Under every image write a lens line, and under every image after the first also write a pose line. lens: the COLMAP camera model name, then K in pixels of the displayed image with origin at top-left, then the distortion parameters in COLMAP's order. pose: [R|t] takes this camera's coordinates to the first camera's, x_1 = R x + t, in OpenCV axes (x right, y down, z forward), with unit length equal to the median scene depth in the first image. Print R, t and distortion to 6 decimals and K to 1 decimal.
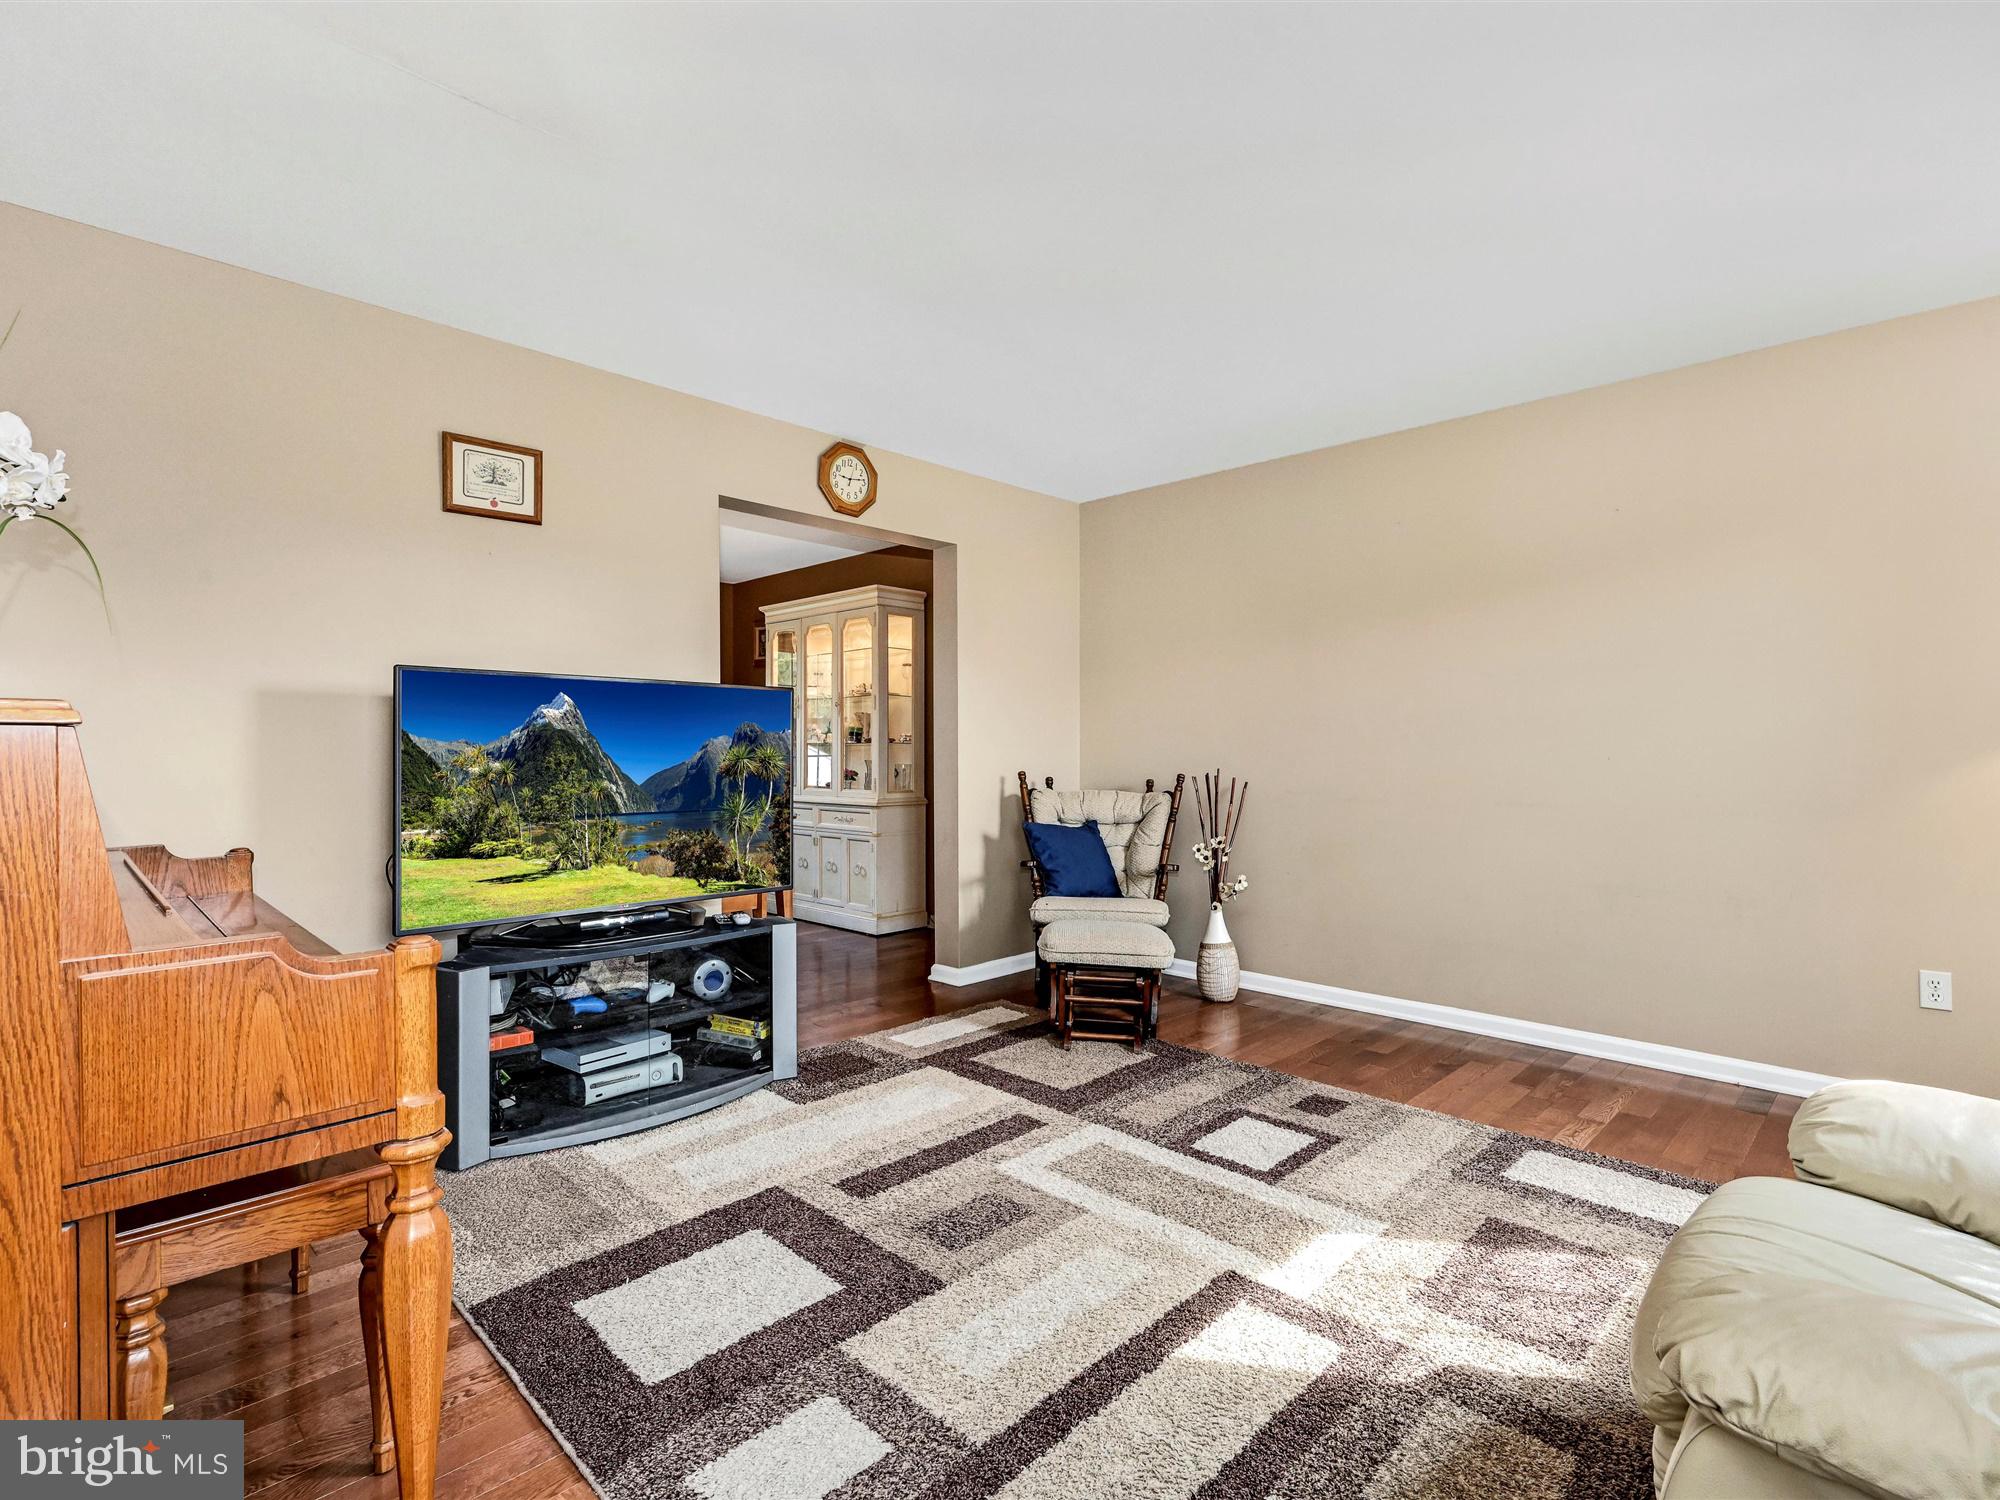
lens RADIAL K [[913.5, 0, 998.4], [0, 913.5, 739.8], [0, 0, 1]] dist [0.001595, 0.000138]
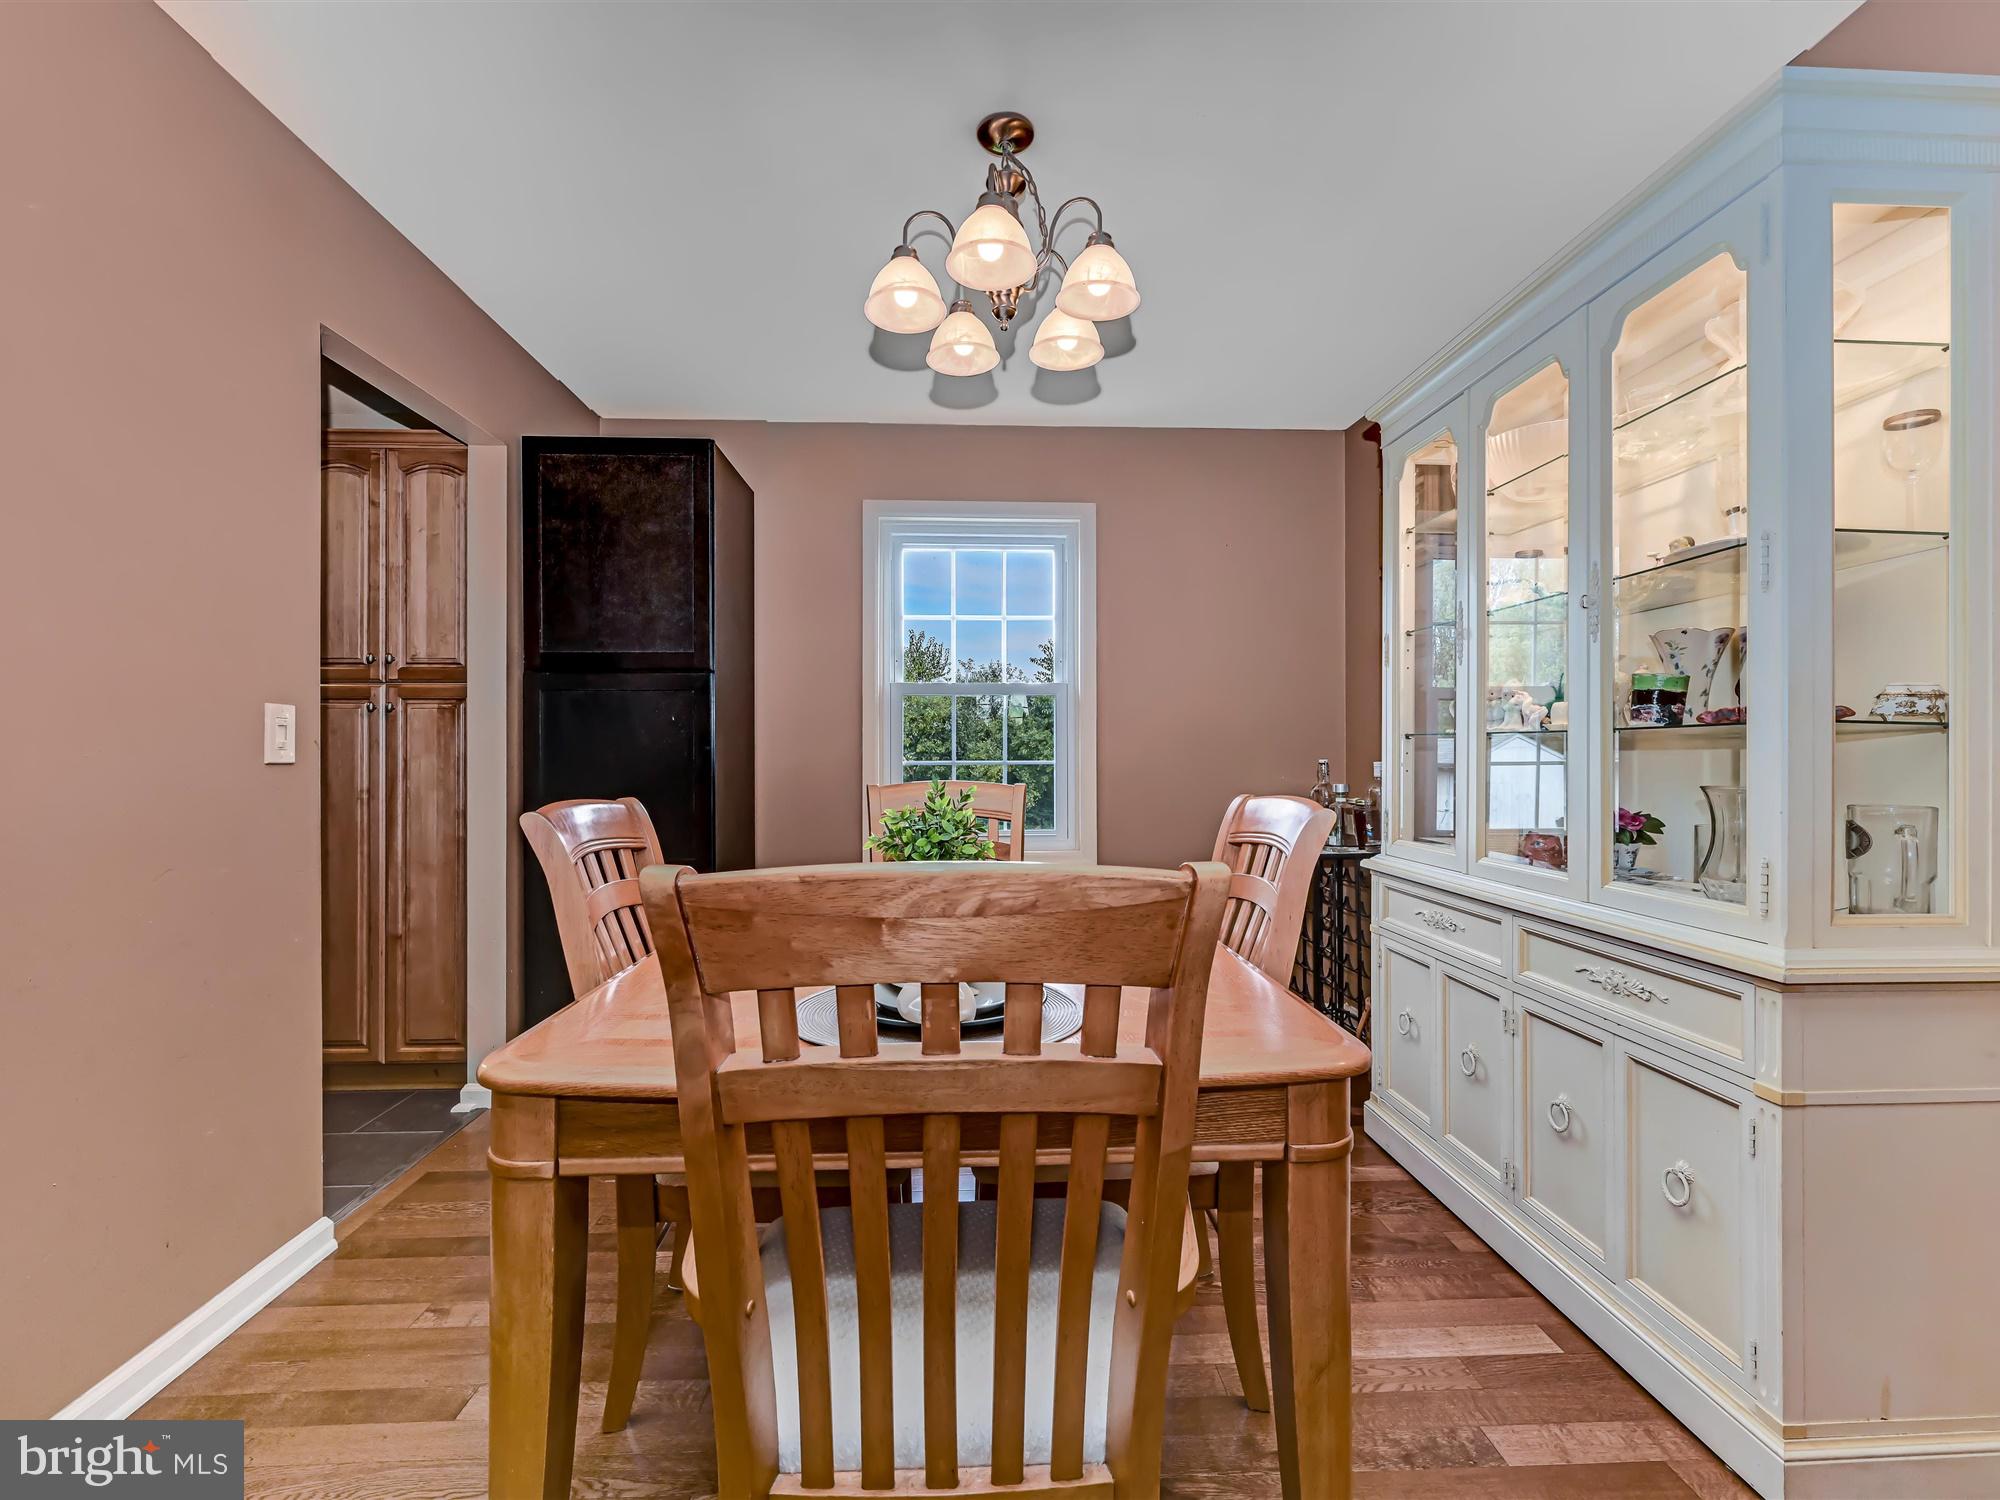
lens RADIAL K [[913.5, 0, 998.4], [0, 913.5, 739.8], [0, 0, 1]] dist [0.001595, 0.000138]
pose [[0.747235, 0.002240, -0.664556, -0.117556], [0.003690, 0.999965, 0.007520, 0.004432], [0.664550, -0.008072, 0.747200, 0.619442]]
